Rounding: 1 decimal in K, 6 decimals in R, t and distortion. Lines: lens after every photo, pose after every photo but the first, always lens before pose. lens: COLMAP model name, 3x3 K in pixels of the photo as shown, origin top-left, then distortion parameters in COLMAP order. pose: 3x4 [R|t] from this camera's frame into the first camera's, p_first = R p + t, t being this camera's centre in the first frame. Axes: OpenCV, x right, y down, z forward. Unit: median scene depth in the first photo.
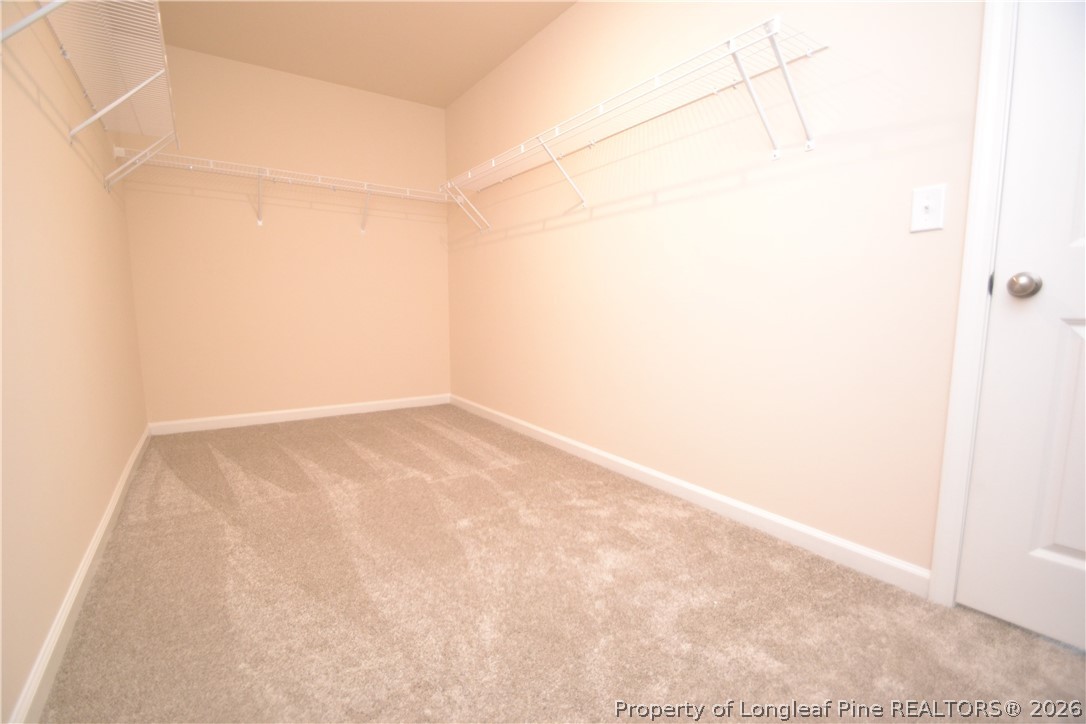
lens RADIAL K [[485.8, 0, 535.2], [0, 485.8, 360.5], [0, 0, 1]] dist [-0.000628, -0.000164]
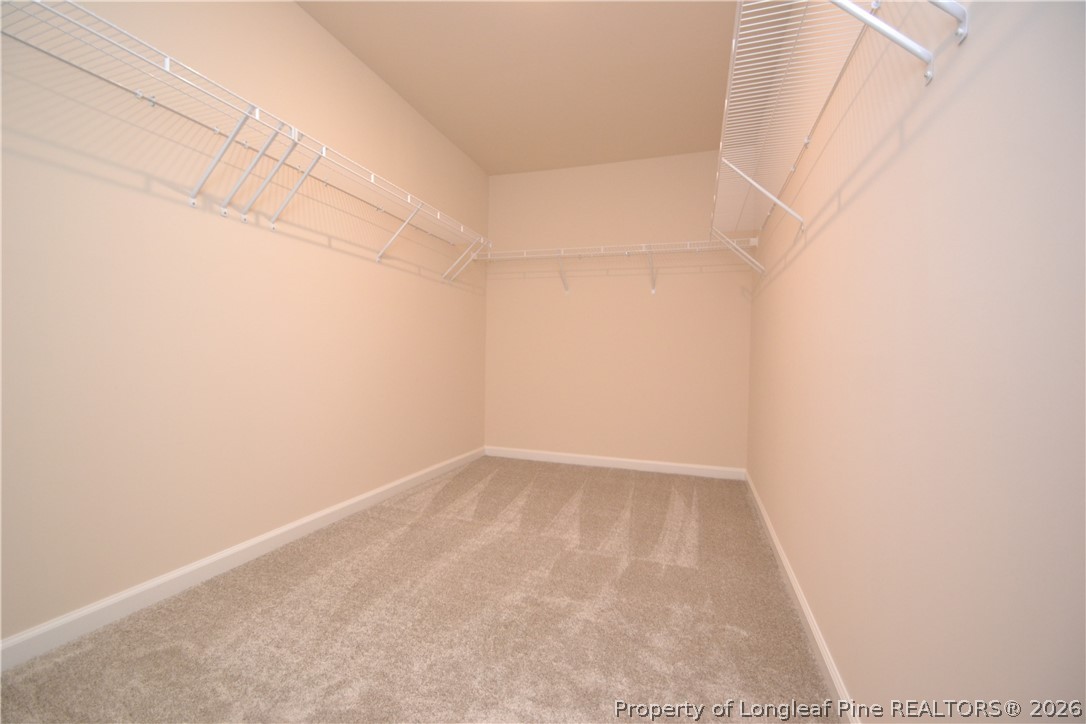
lens RADIAL K [[485.8, 0, 535.5], [0, 485.8, 359.0], [0, 0, 1]] dist [-0.000628, -0.000164]
pose [[0.597335, 0.004475, -0.801980, 0.472110], [-0.105914, 0.991666, -0.073354, -0.035572], [0.794968, 0.128757, 0.592830, 0.332463]]
